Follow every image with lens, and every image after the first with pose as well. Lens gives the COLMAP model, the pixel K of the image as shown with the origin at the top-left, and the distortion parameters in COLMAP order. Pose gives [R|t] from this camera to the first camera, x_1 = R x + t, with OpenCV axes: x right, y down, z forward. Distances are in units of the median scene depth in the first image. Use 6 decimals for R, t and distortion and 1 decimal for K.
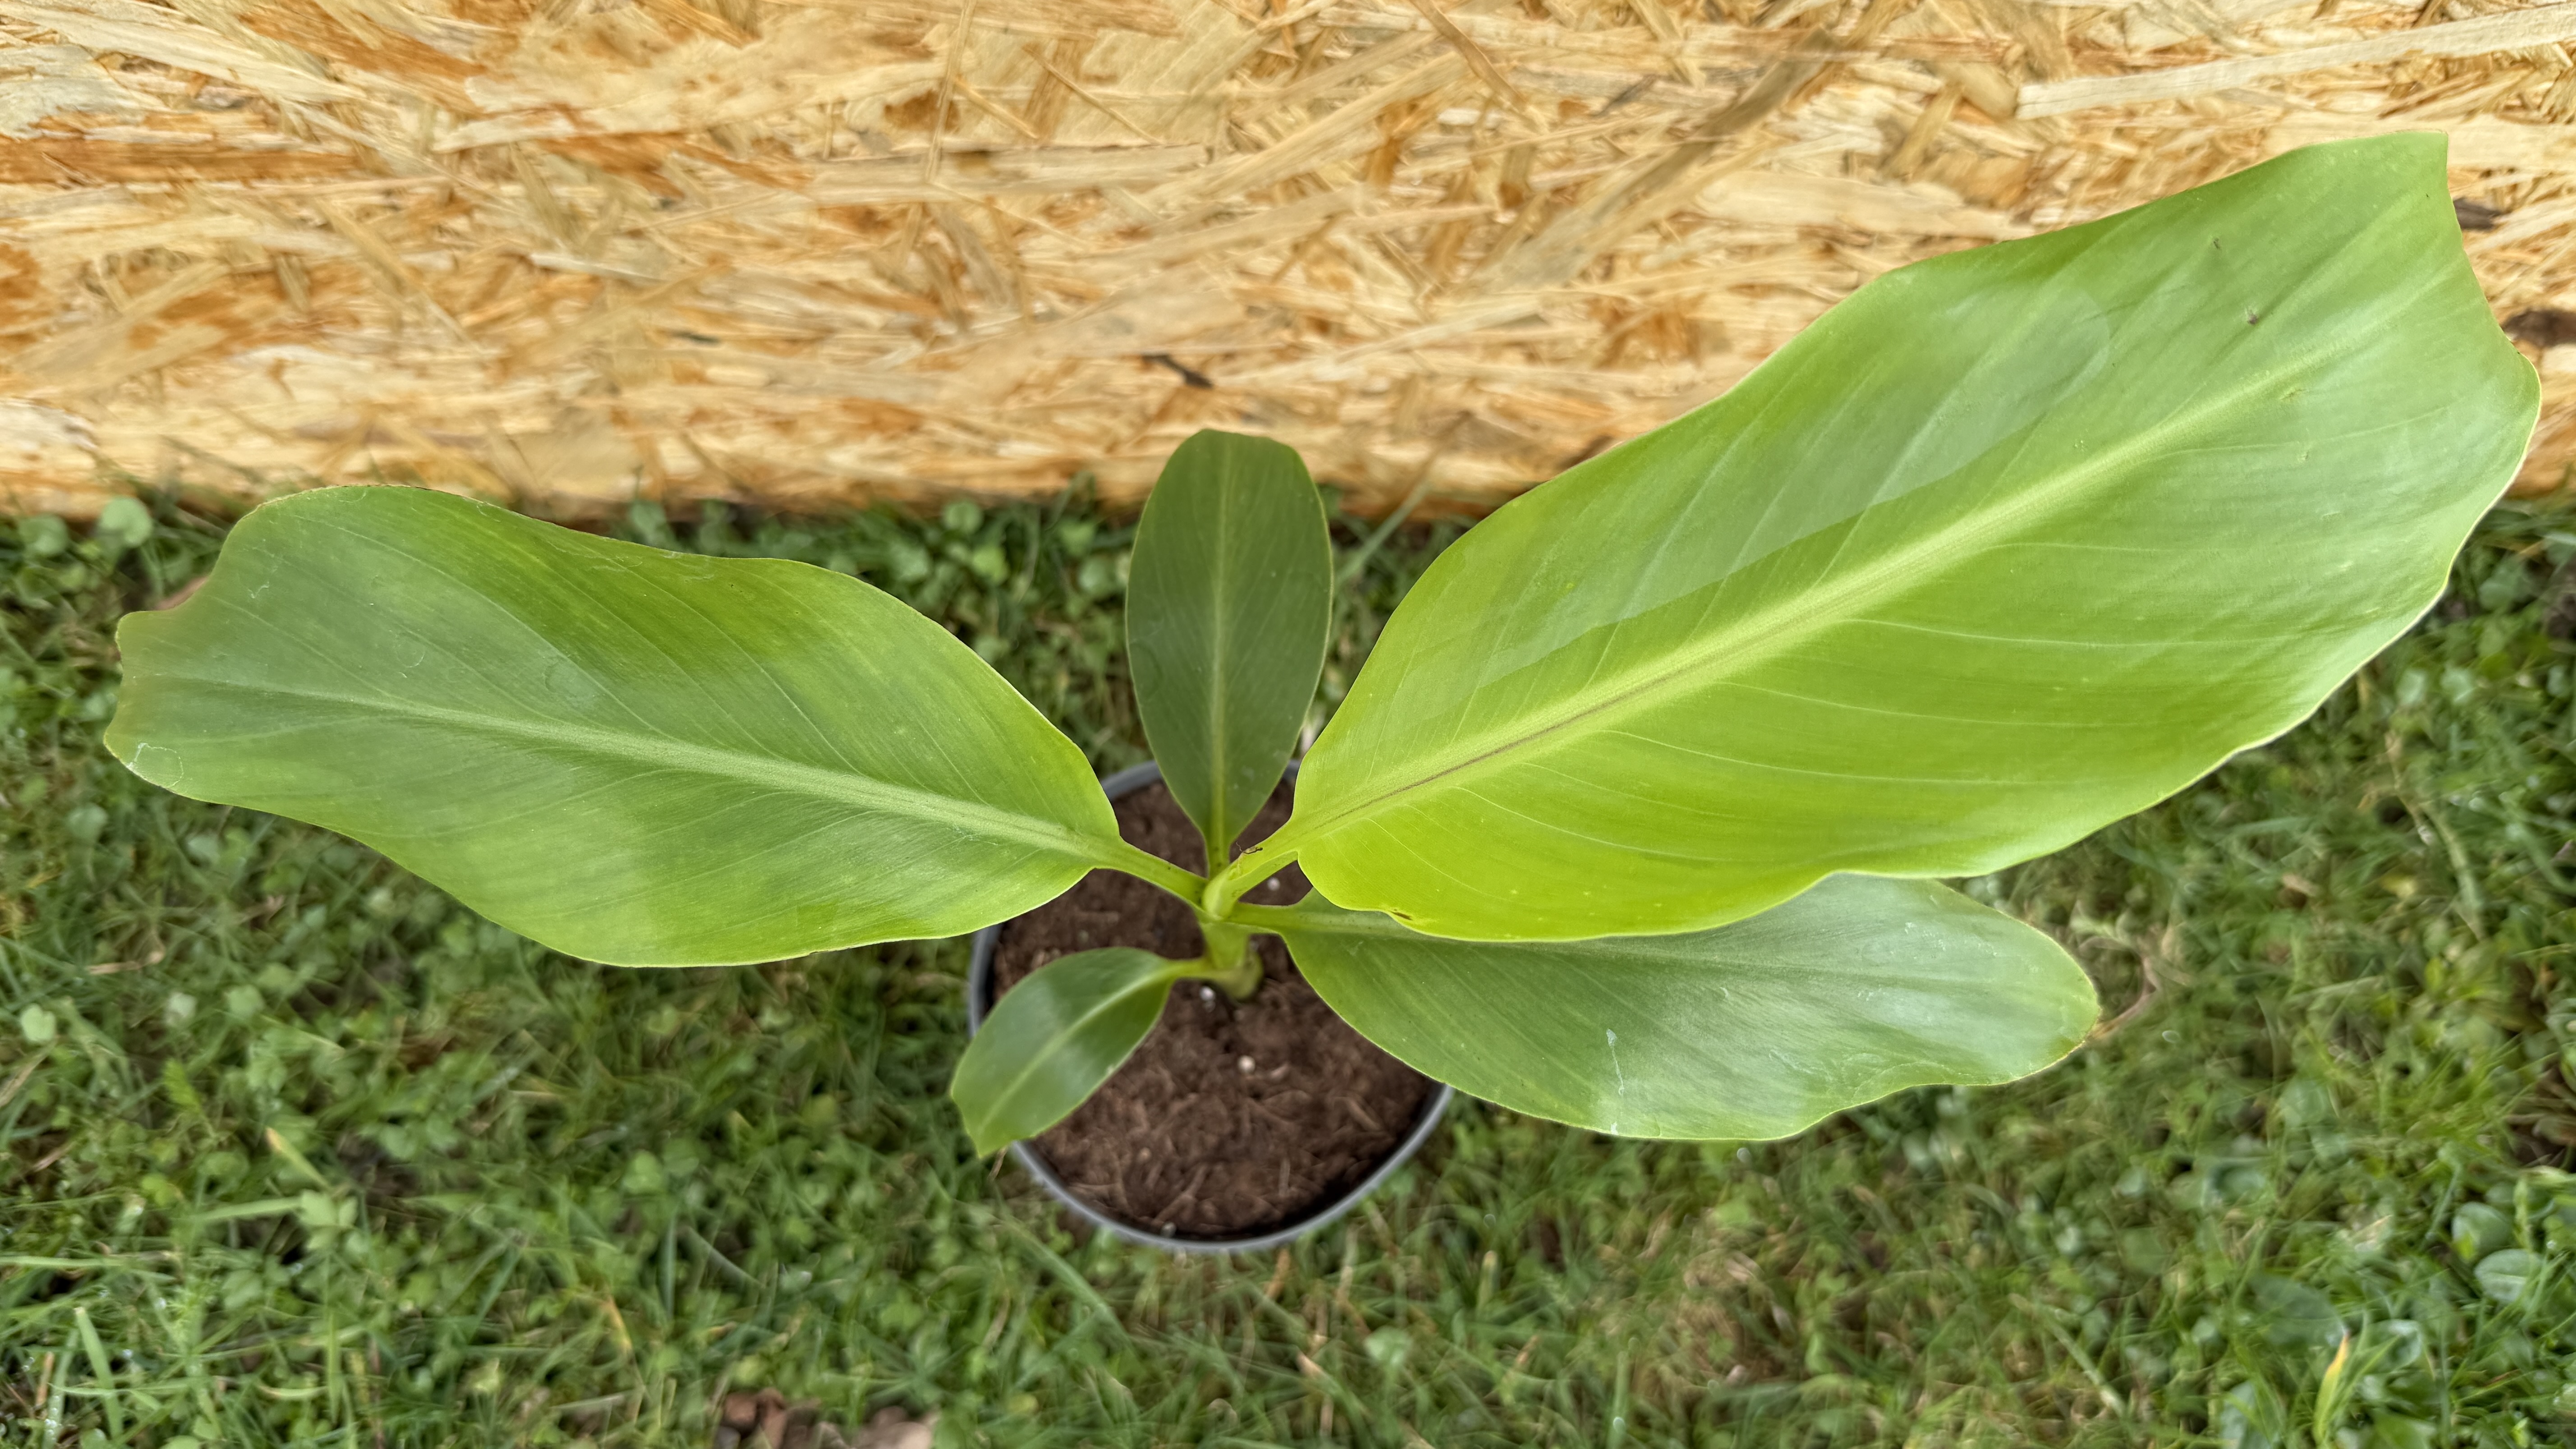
lens RADIAL K [[1851.4, 0, 1303.8], [0, 1851.4, 715.8], [0, 0, 1]] dist [-0.044048, -0.001452]
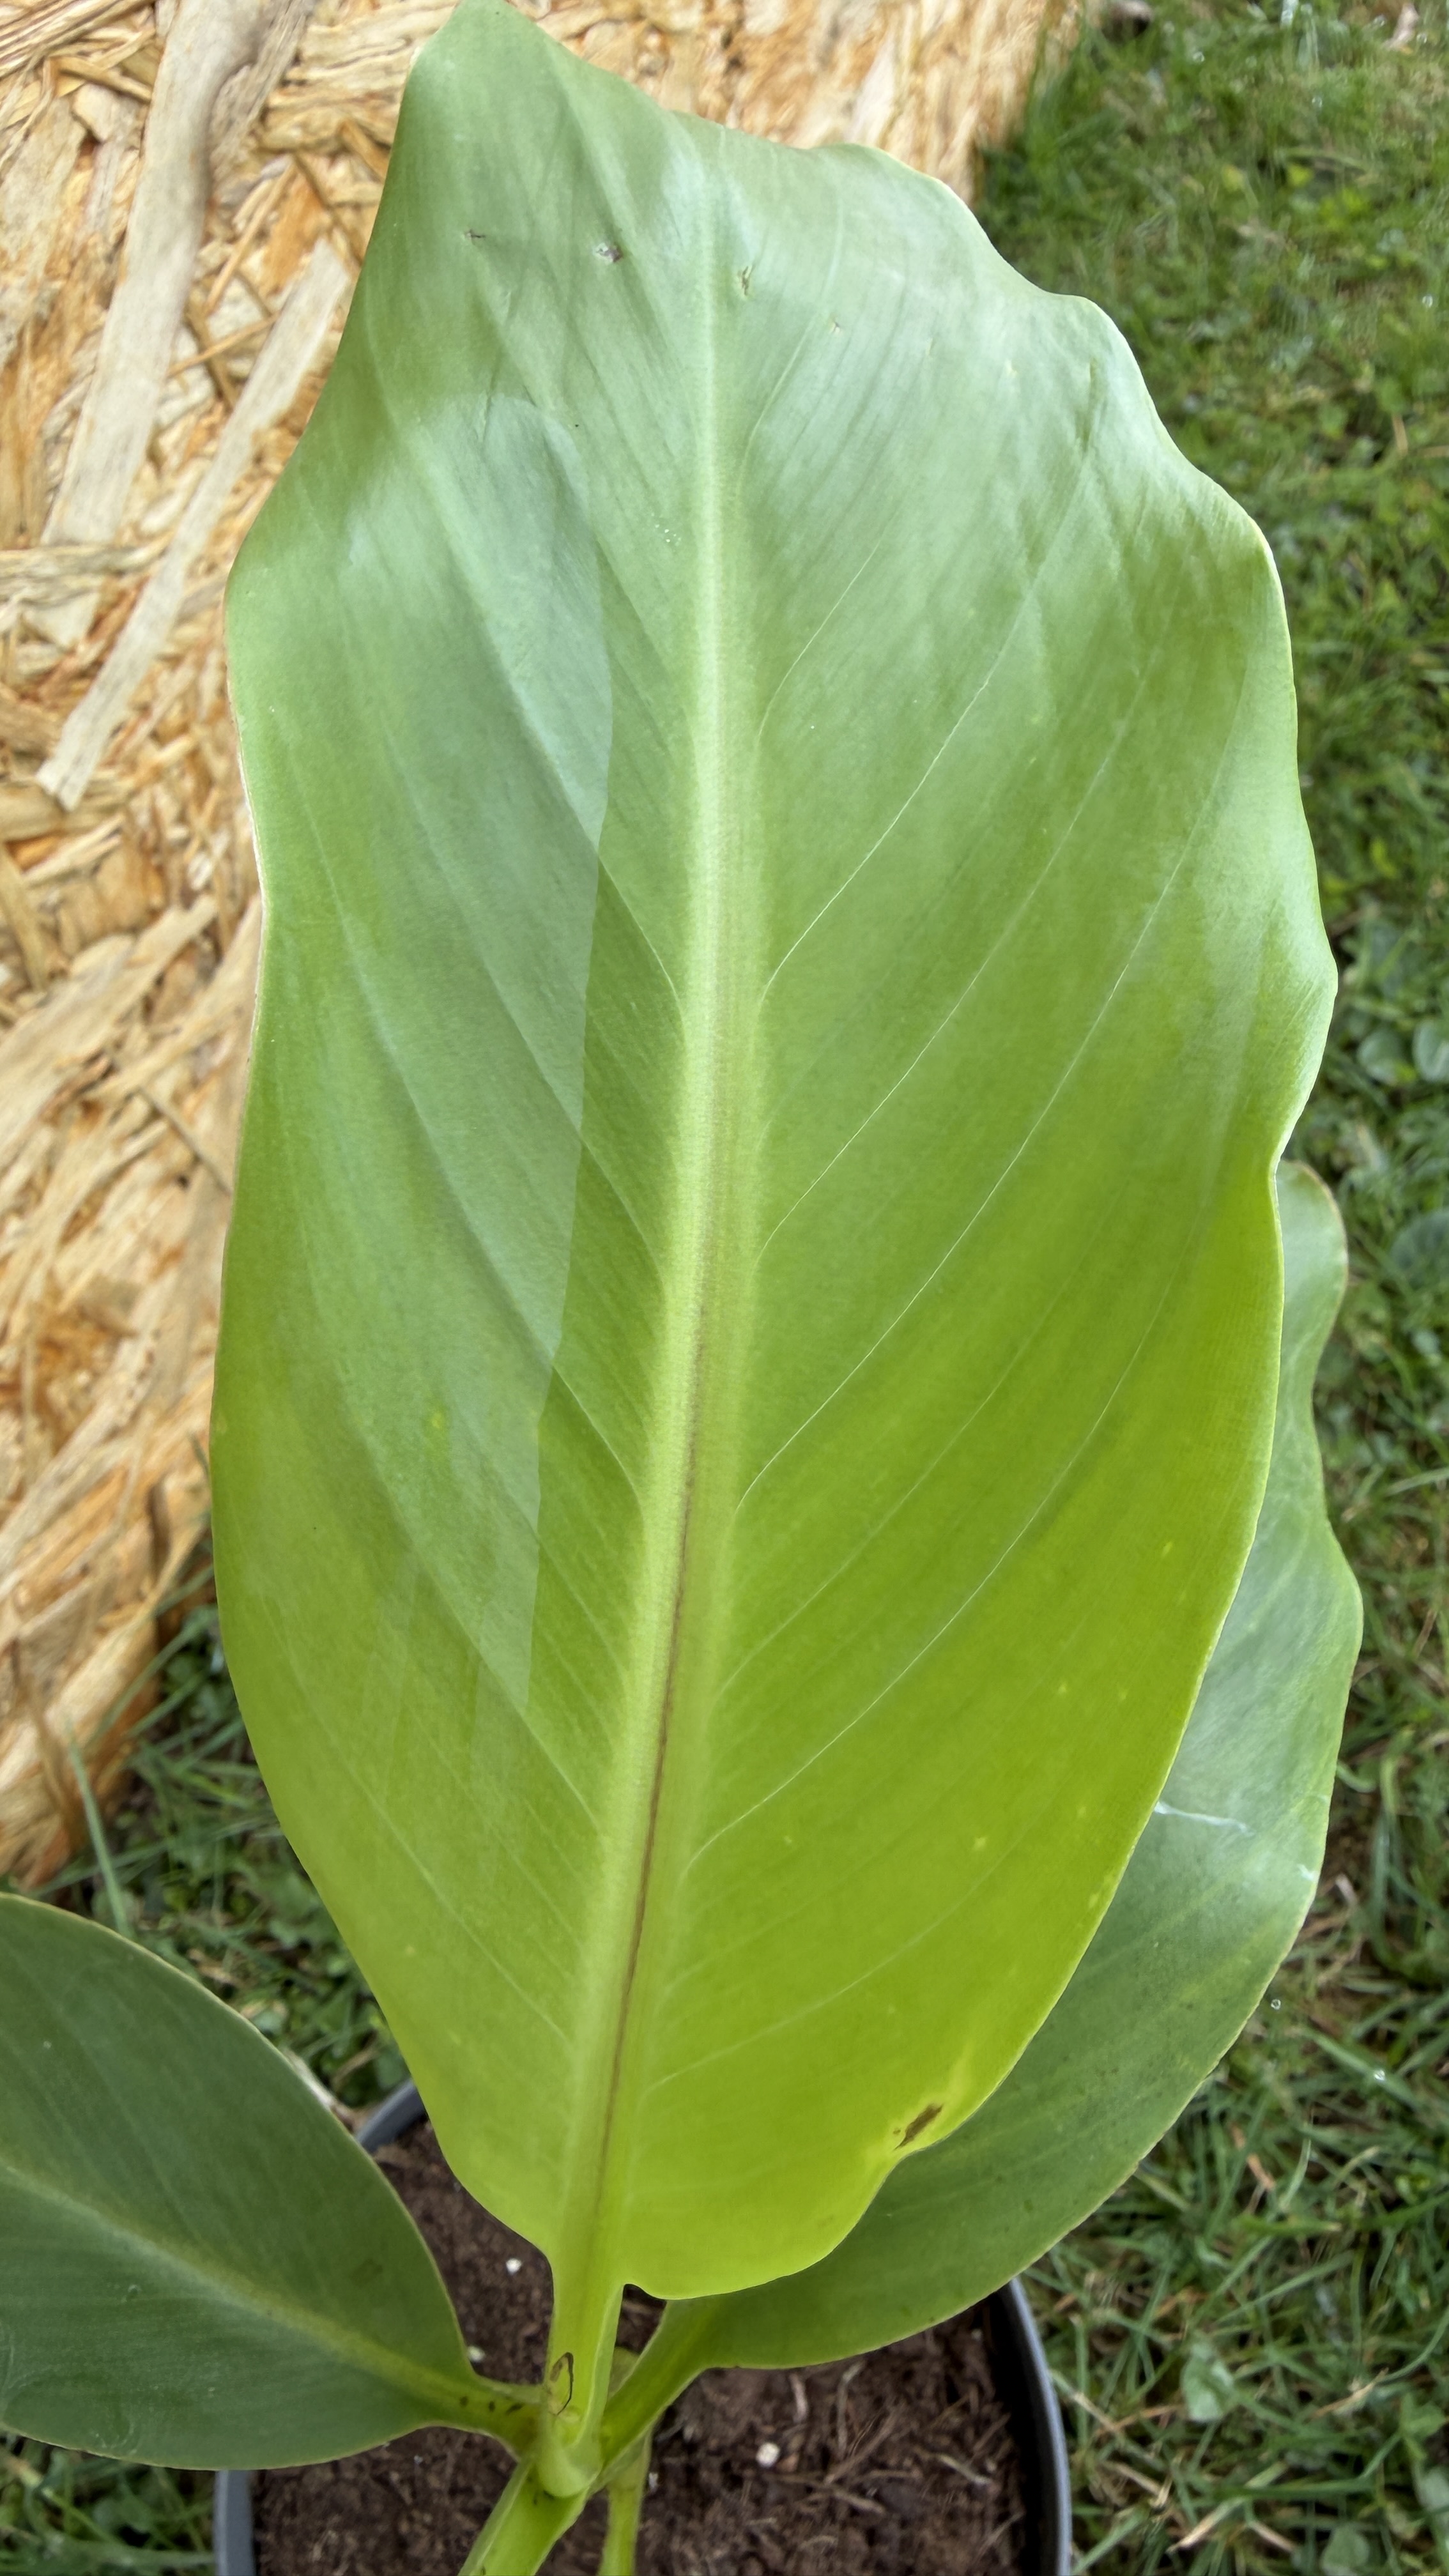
lens RADIAL K [[1869.3, 0, 744.6], [0, 1869.3, 1165.2], [0, 0, 1]] dist [0.033688, 0.008290]
pose [[0.387894, -0.791104, 0.472962, 0.004426], [0.889596, 0.455594, 0.032462, -0.026156], [-0.241159, 0.408153, 0.880485, 0.250940]]
